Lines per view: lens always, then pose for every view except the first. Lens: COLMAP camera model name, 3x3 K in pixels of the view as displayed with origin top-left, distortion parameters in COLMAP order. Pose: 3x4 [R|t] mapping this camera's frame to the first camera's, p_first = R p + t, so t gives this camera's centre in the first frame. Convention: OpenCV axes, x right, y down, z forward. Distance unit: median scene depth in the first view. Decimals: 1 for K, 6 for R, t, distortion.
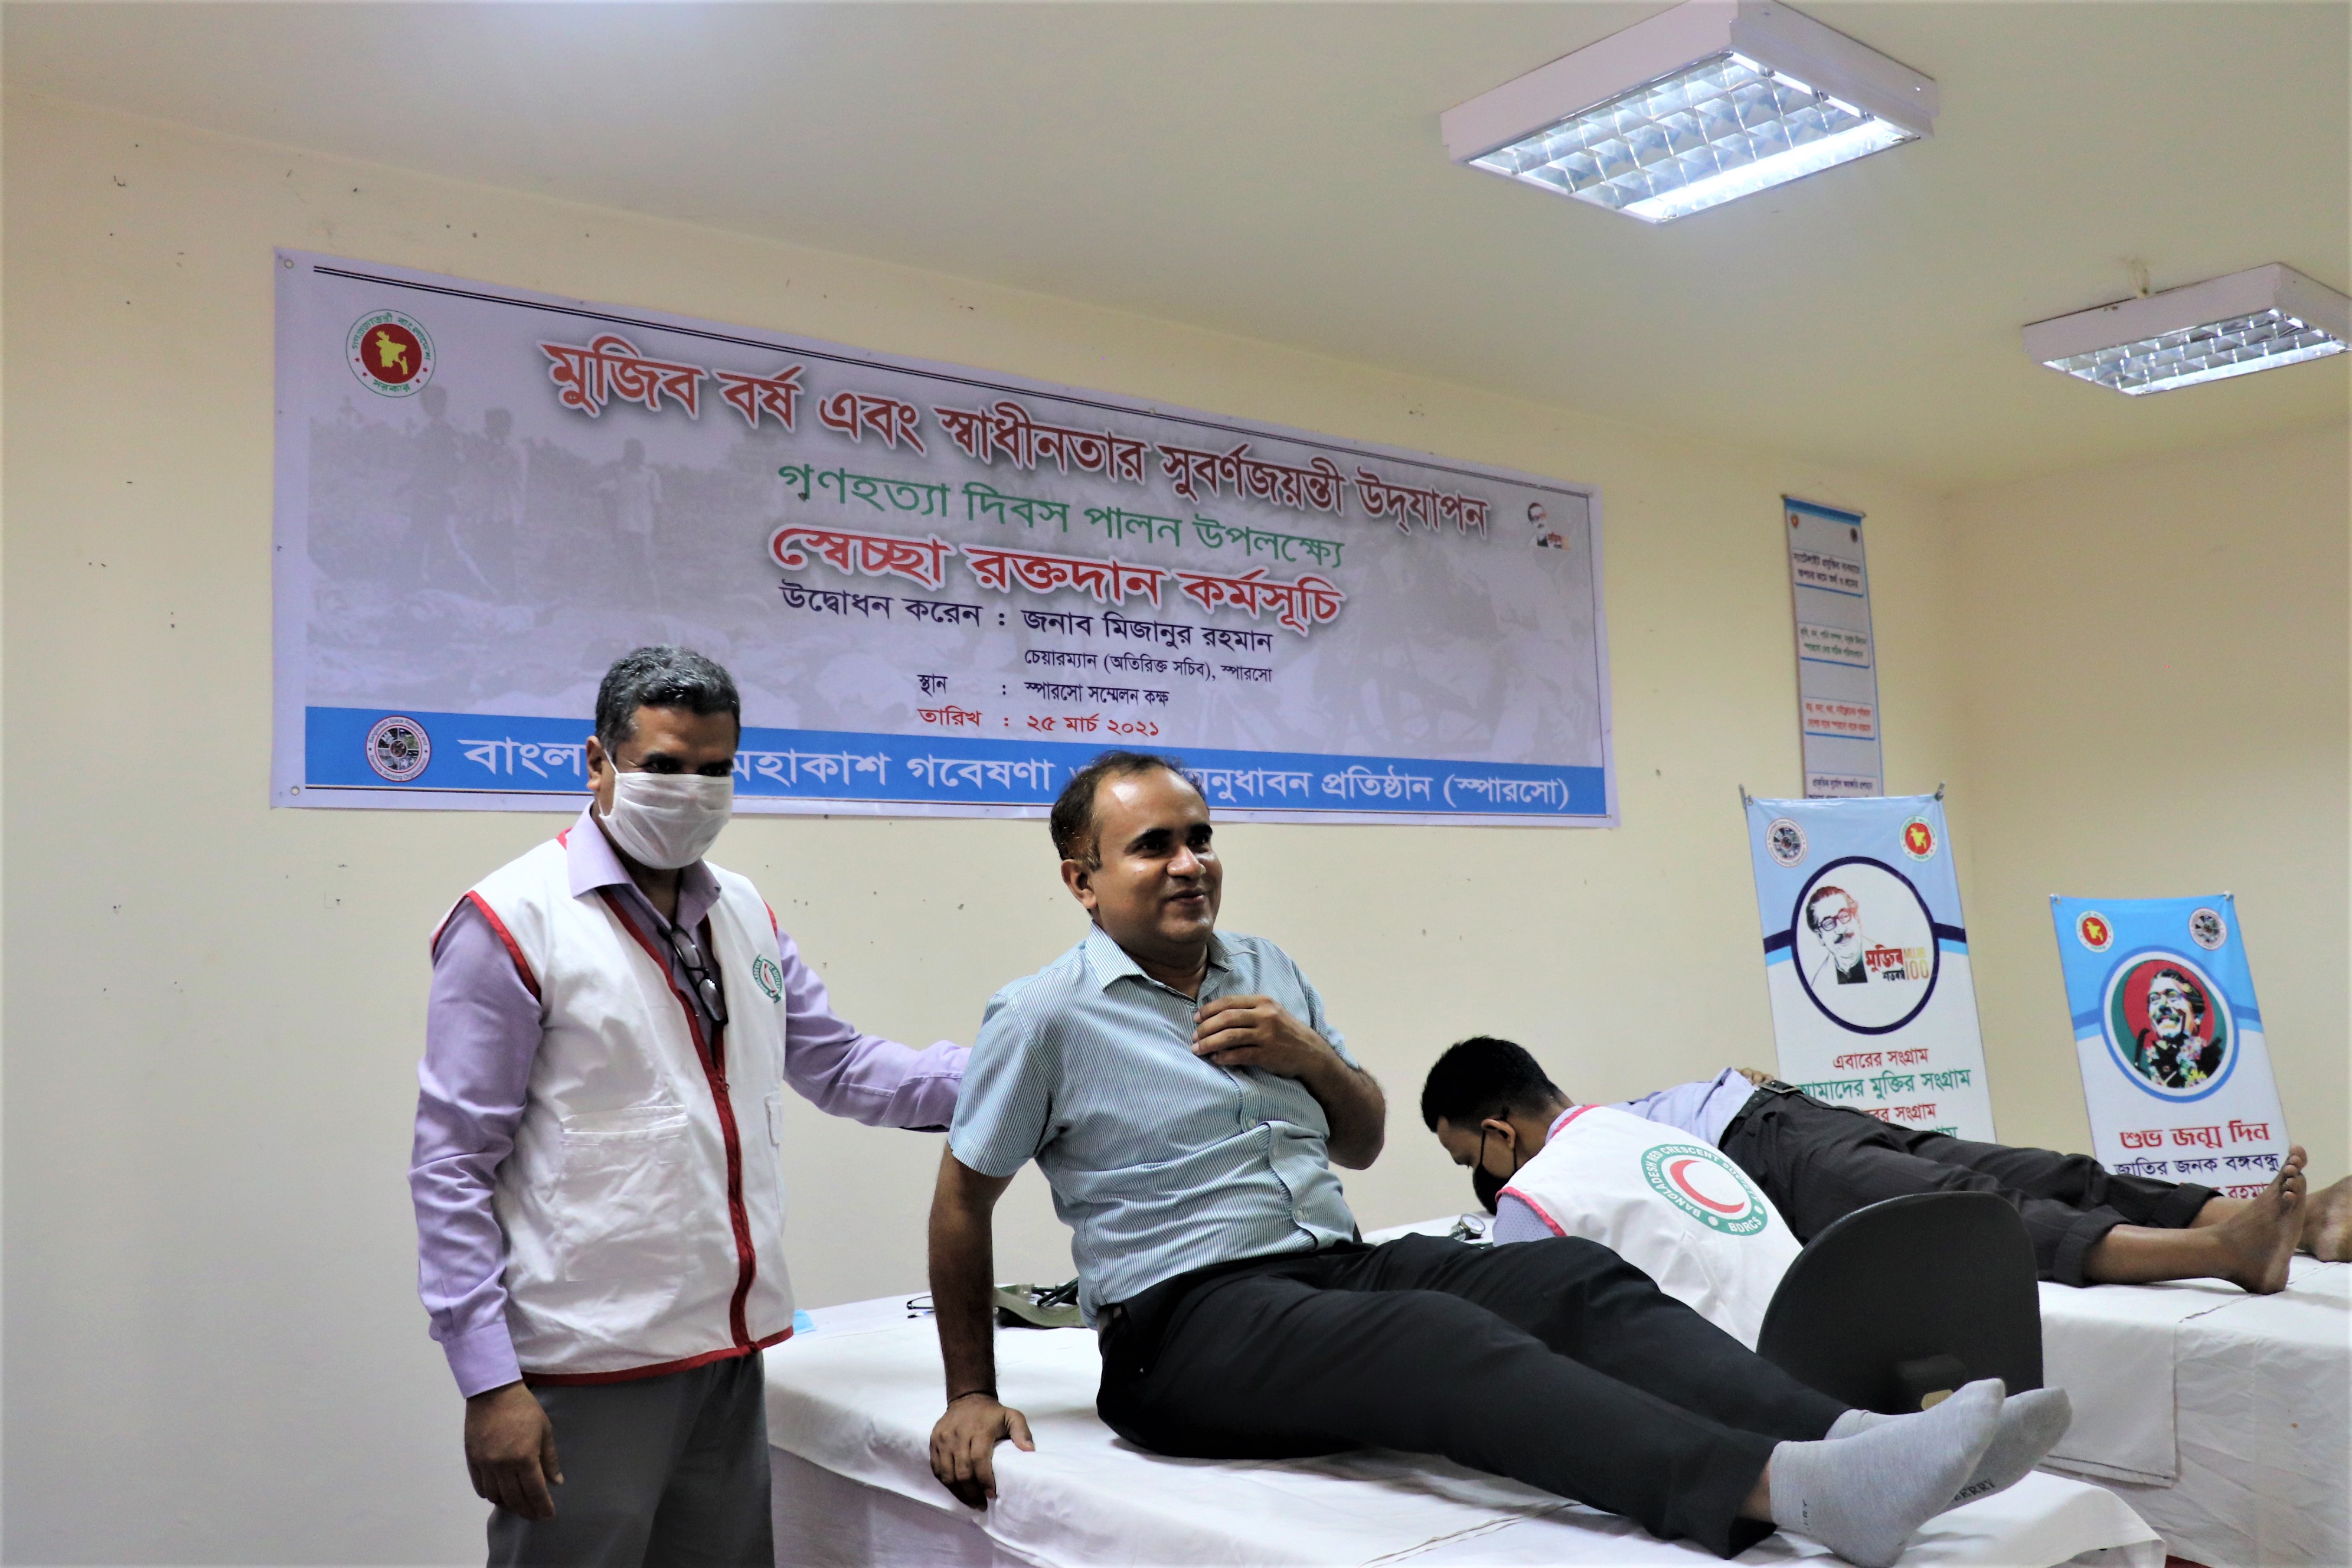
lens RADIAL K [[1946.4, 0, 1184.2], [0, 1946.4, 771.9], [0, 0, 1]] dist [-0.185030, 0.159171]
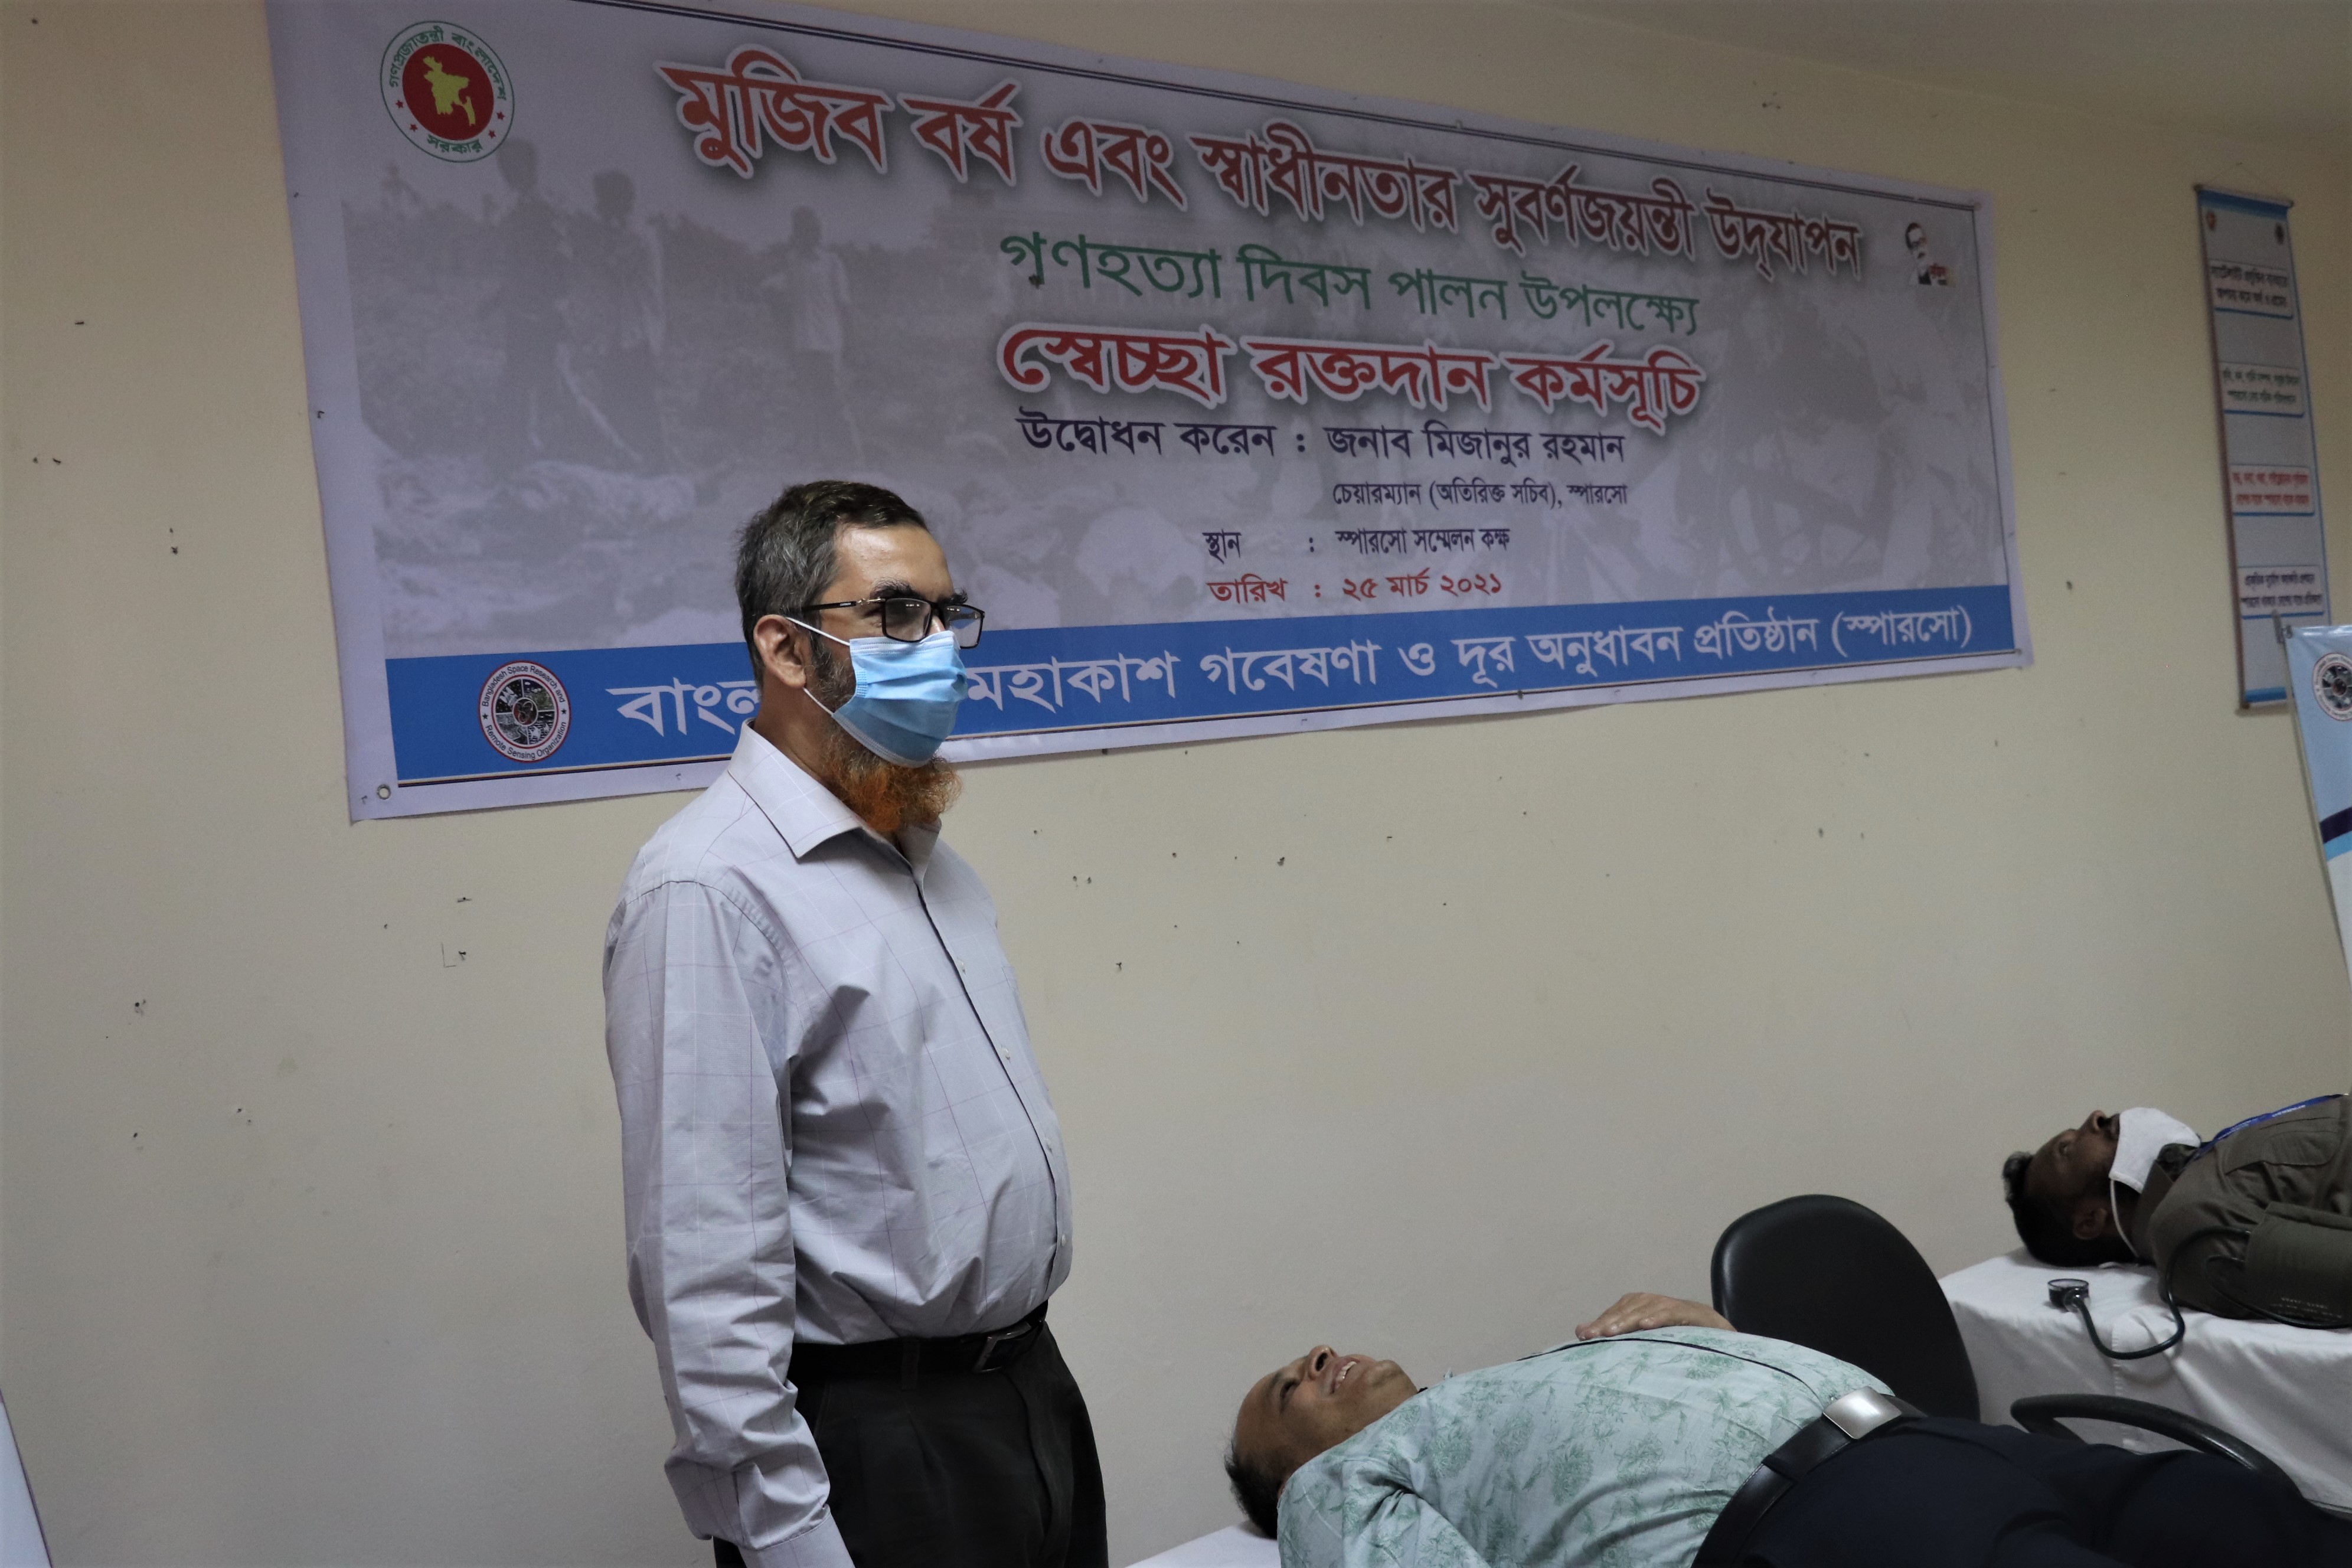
lens RADIAL K [[2431.5, 0, 1182.7], [0, 2431.5, 772.9], [0, 0, 1]] dist [-0.061466, 0.000000]
pose [[0.997354, -0.060165, 0.040814, -0.173419], [0.056151, 0.994061, 0.093223, -0.043403], [-0.046180, -0.090685, 0.994808, 0.123304]]
